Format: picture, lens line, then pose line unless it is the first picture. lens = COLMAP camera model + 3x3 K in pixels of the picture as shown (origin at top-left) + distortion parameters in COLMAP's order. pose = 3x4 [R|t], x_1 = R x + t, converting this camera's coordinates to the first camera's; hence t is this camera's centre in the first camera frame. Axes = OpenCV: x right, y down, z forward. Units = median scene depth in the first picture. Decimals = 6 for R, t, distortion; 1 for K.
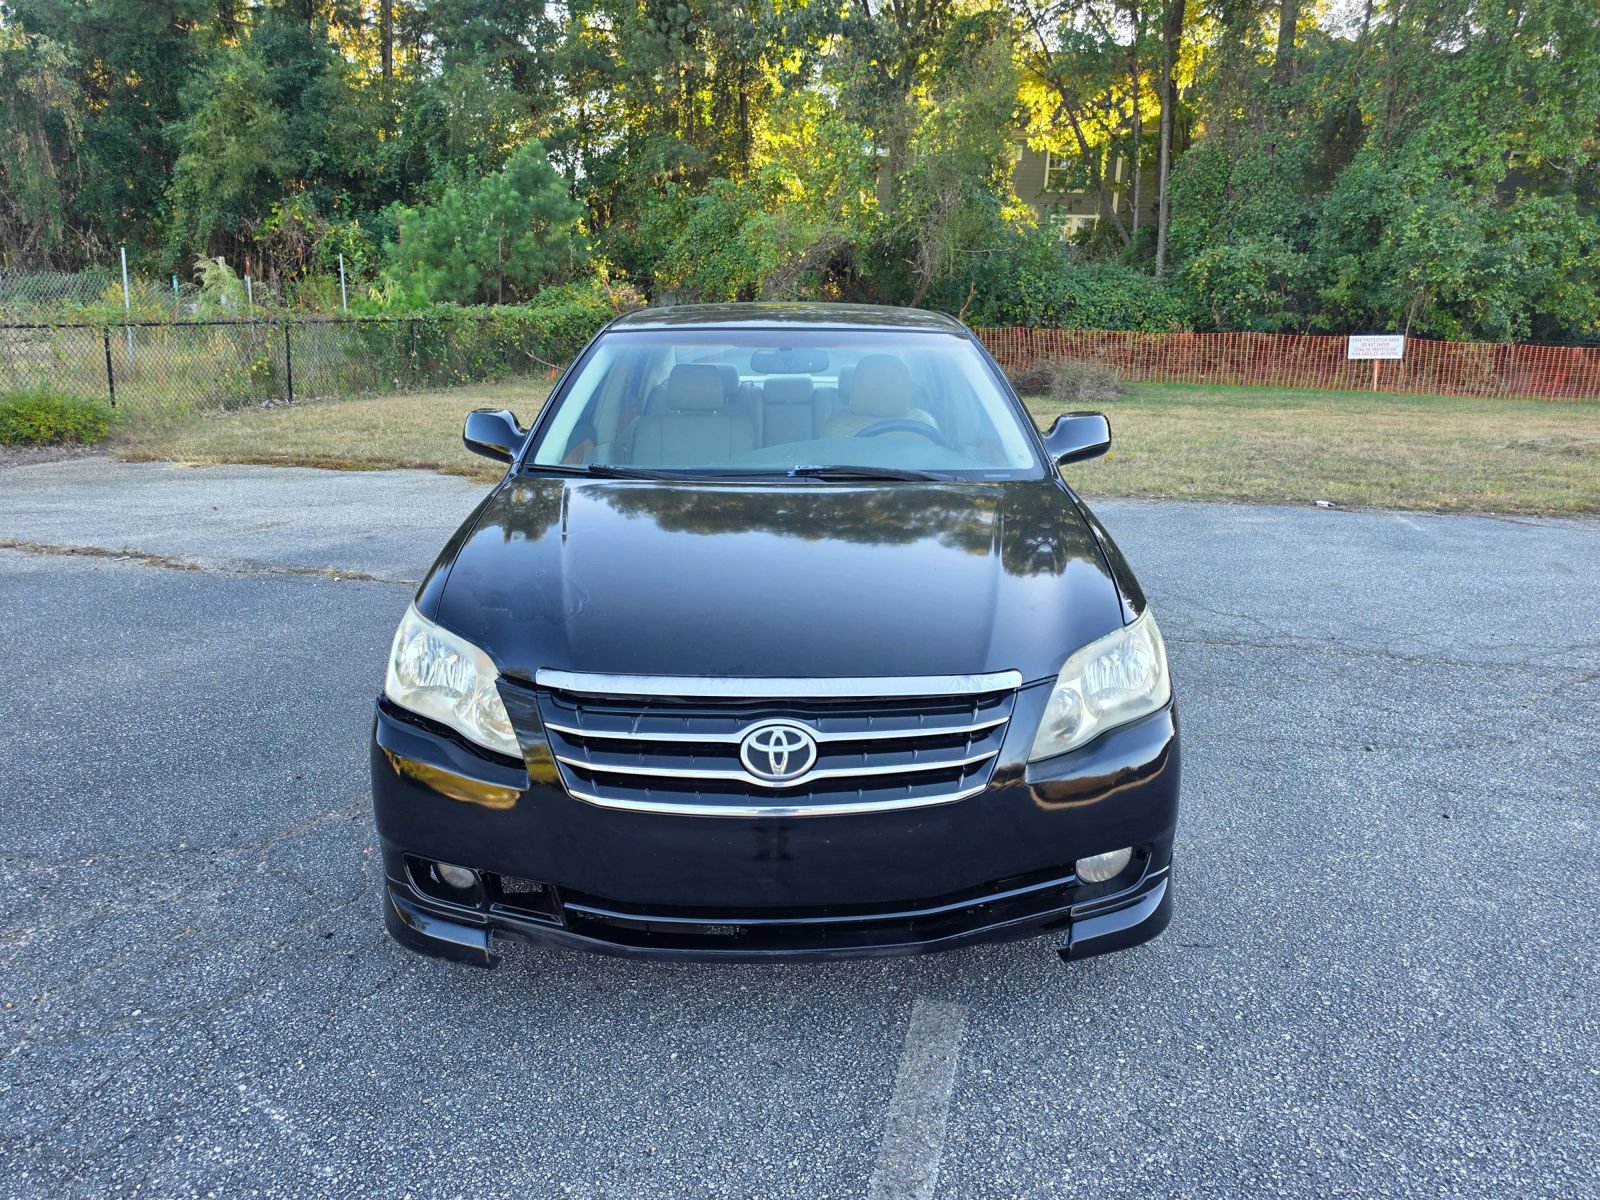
lens RADIAL K [[1122.1, 0, 792.5], [0, 1122.1, 573.0], [0, 0, 1]] dist [0.033615, -0.033333]
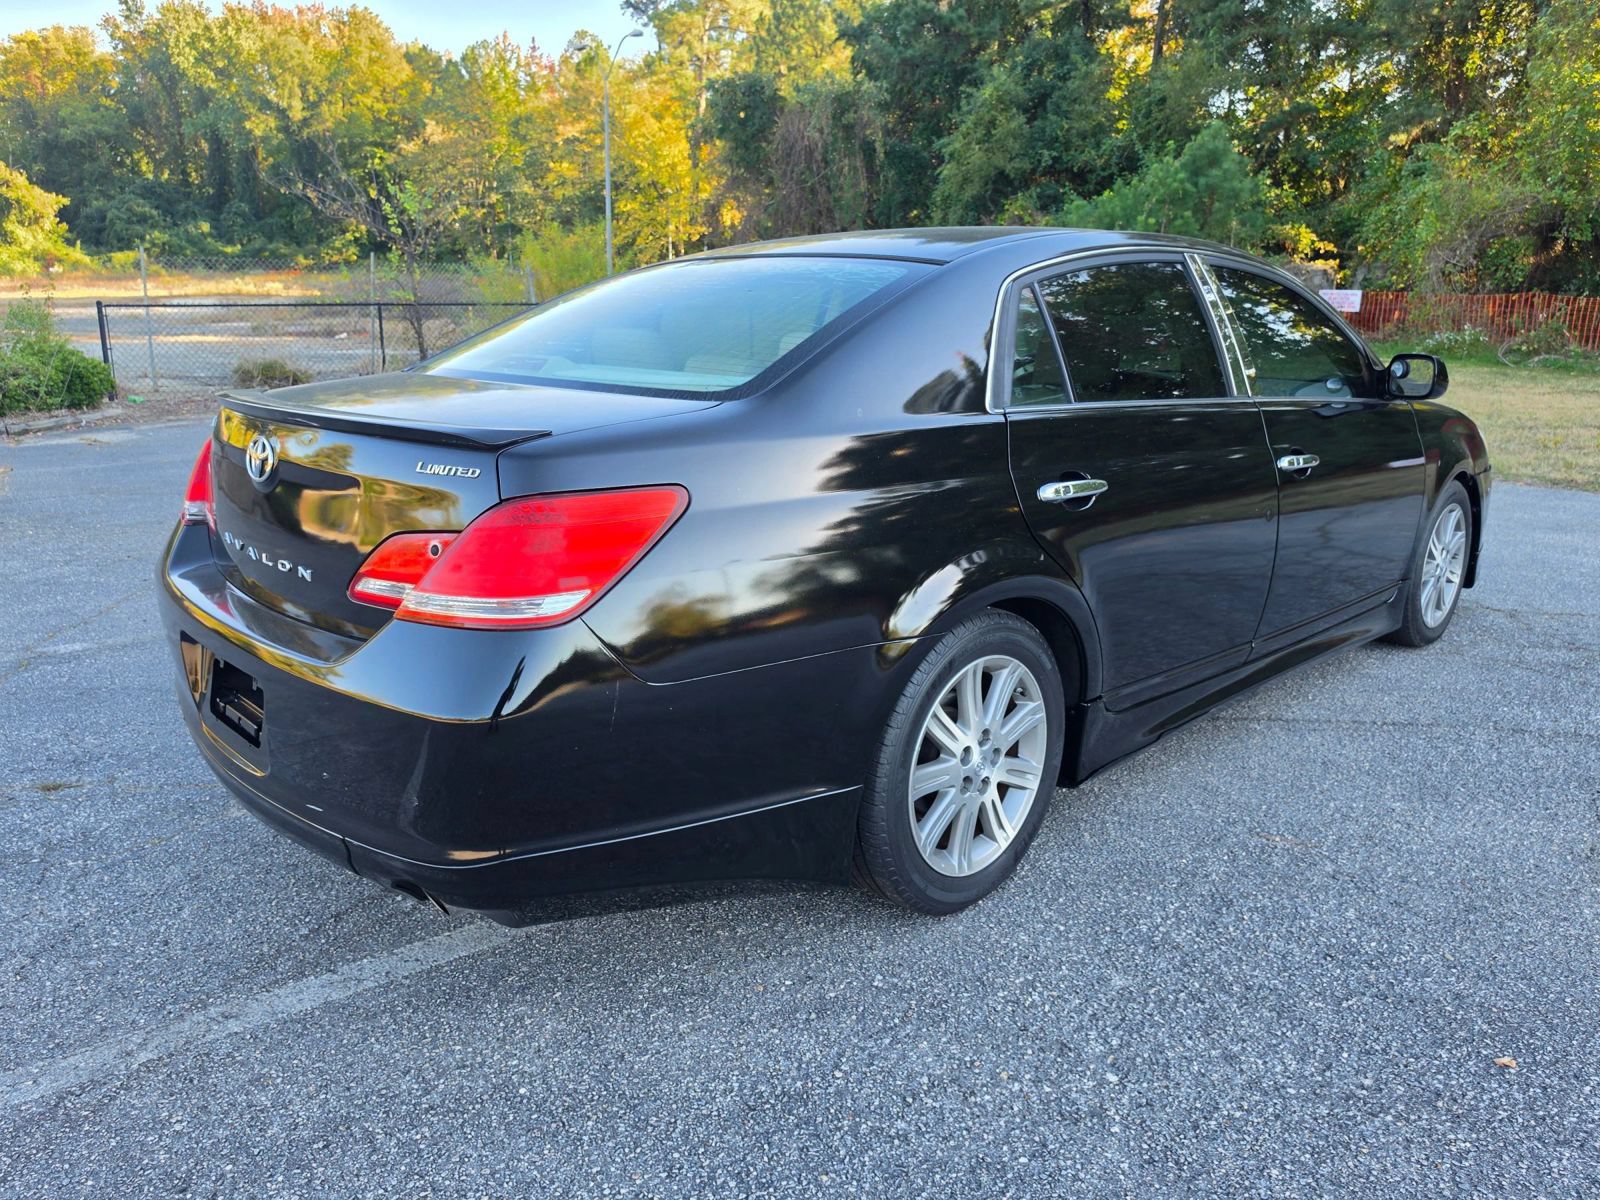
lens RADIAL K [[1135.2, 0, 805.5], [0, 1135.2, 580.7], [0, 0, 1]] dist [-0.002984, 0.007902]
pose [[0.774042, 0.142234, -0.616951, 0.188956], [-0.131584, 0.989302, 0.062988, 0.013831], [0.619309, 0.032426, 0.784477, -0.028048]]
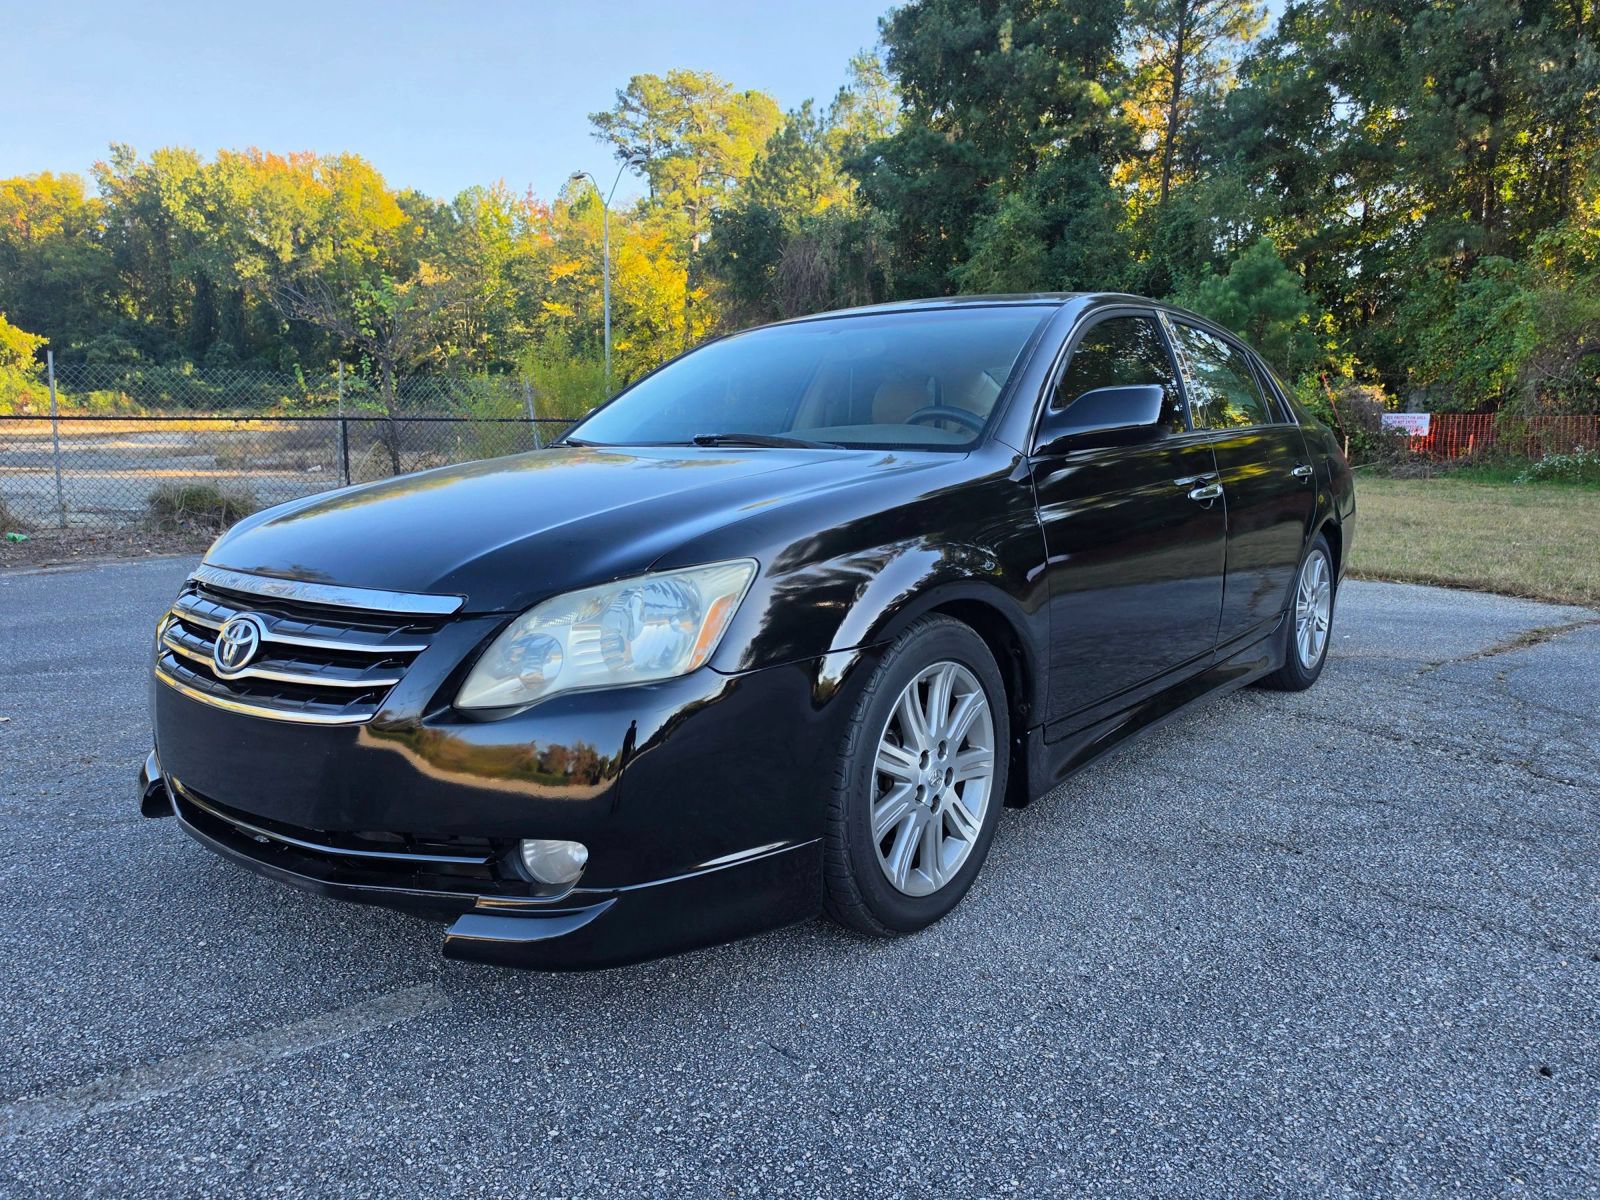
lens RADIAL K [[1123.9, 0, 819.2], [0, 1123.9, 607.8], [0, 0, 1]] dist [0.011073, 0.001266]
pose [[0.790810, 0.076050, -0.607319, 0.083785], [-0.122090, 0.991910, -0.034767, 0.008541], [0.599761, 0.101641, 0.793697, 0.045065]]
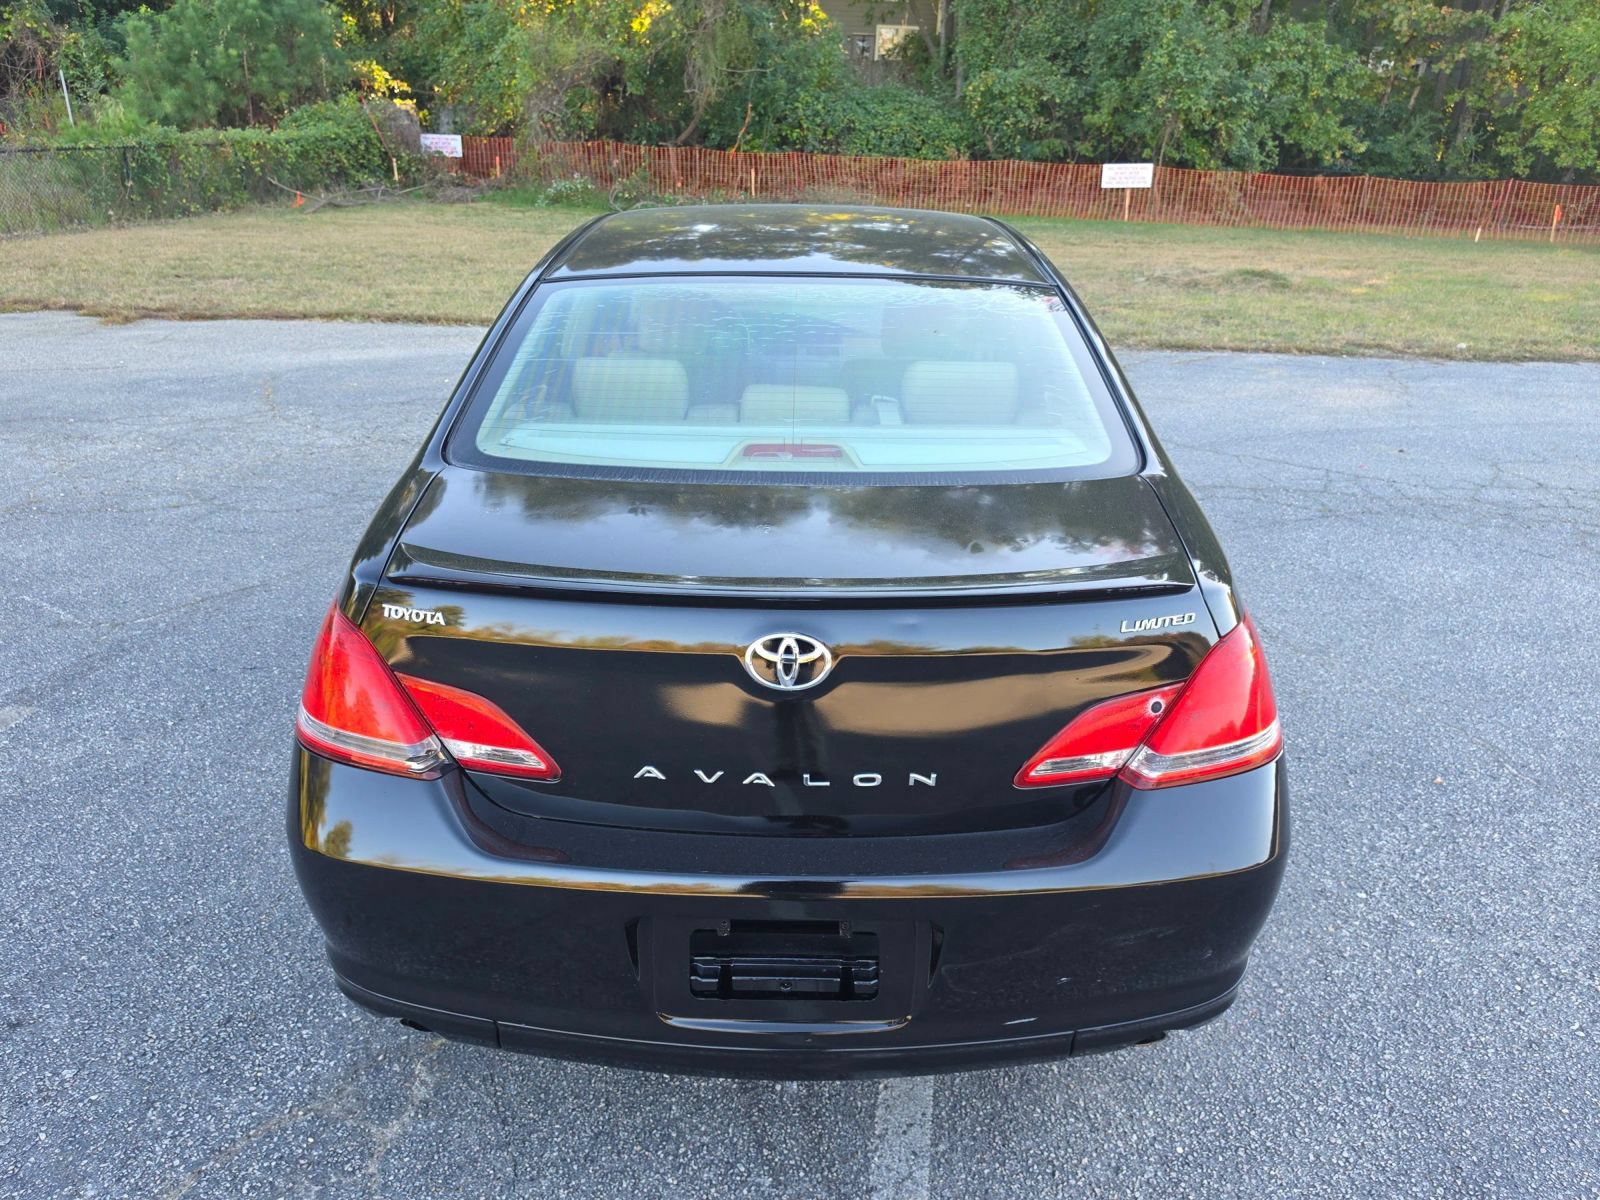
lens RADIAL K [[1116.9, 0, 800.0], [0, 1116.9, 600.0], [0, 0, 1]] dist [0.046249, -0.072190]
pose [[0.994376, -0.035129, 0.099913, 0.096765], [0.017464, 0.984861, 0.172461, 0.001147], [-0.104459, -0.169747, 0.979936, -0.048808]]
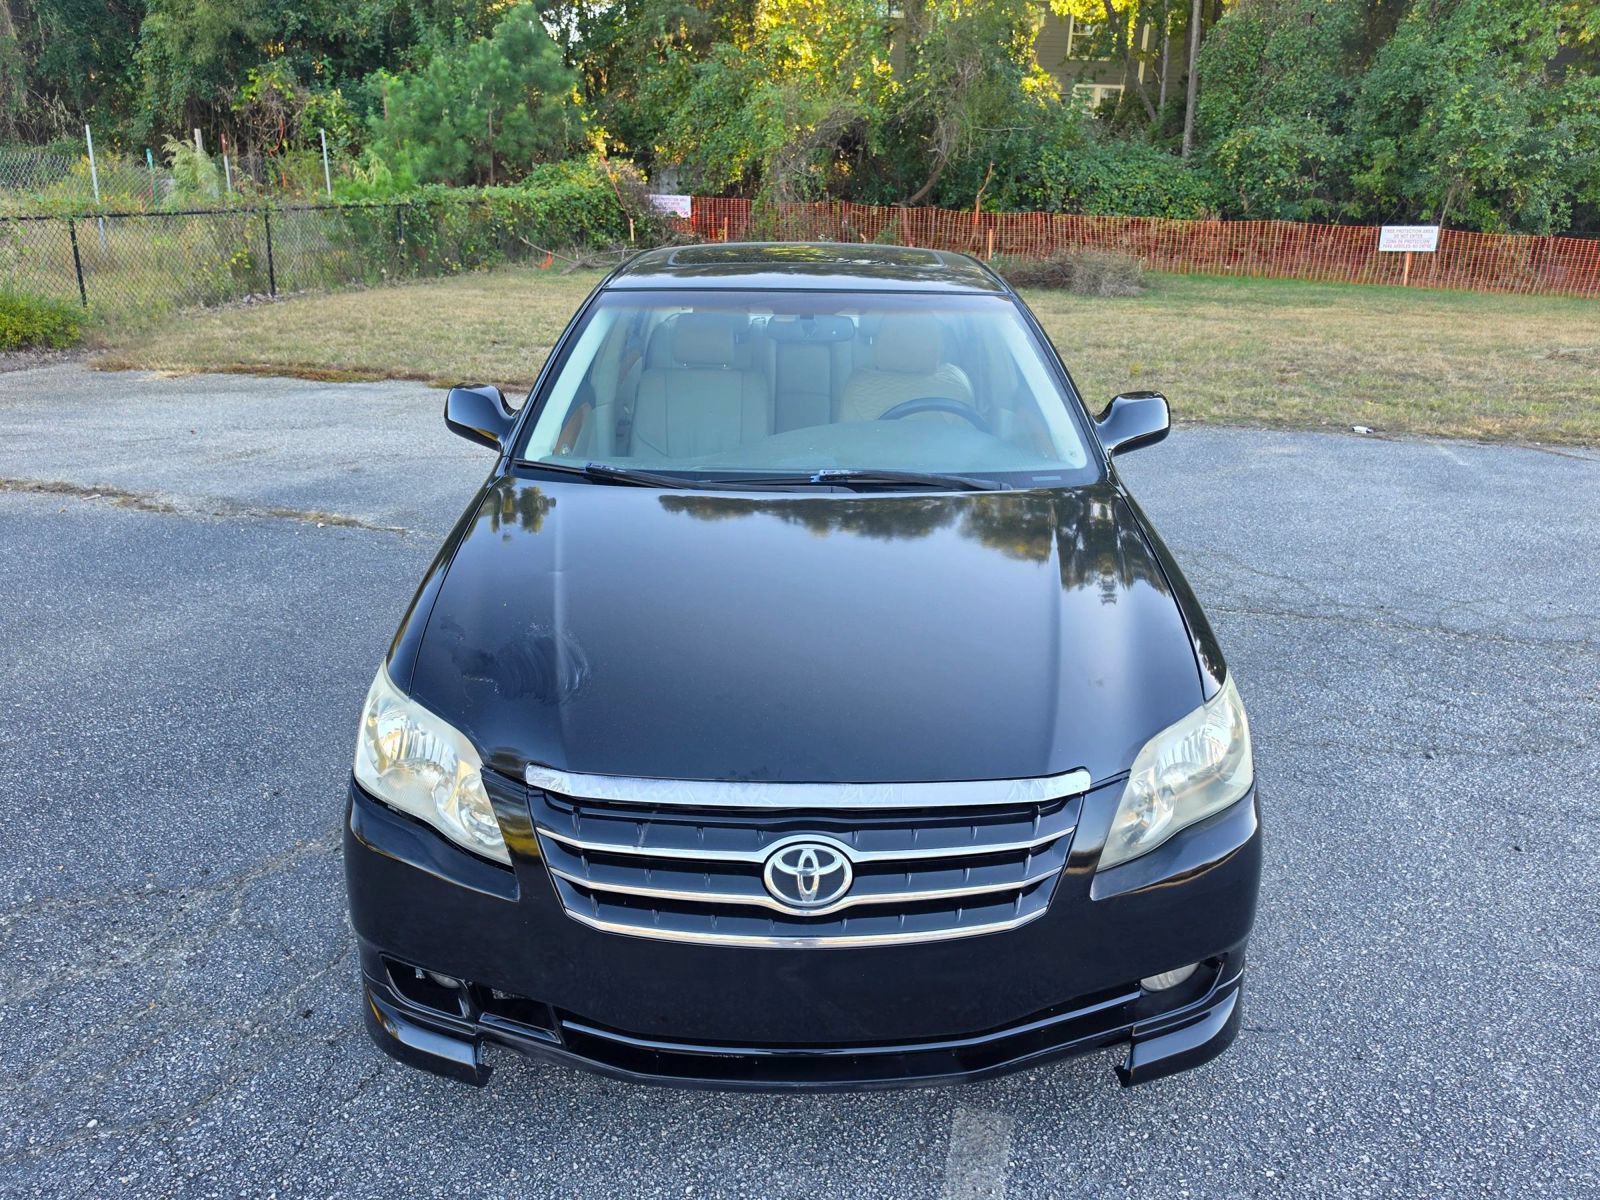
lens RADIAL K [[1135.2, 0, 805.5], [0, 1135.2, 580.7], [0, 0, 1]] dist [-0.002984, 0.007902]
pose [[0.999958, 0.005018, 0.007676, -0.001957], [-0.005832, 0.993915, 0.109996, -0.013740], [-0.007077, -0.110037, 0.993902, 0.013713]]
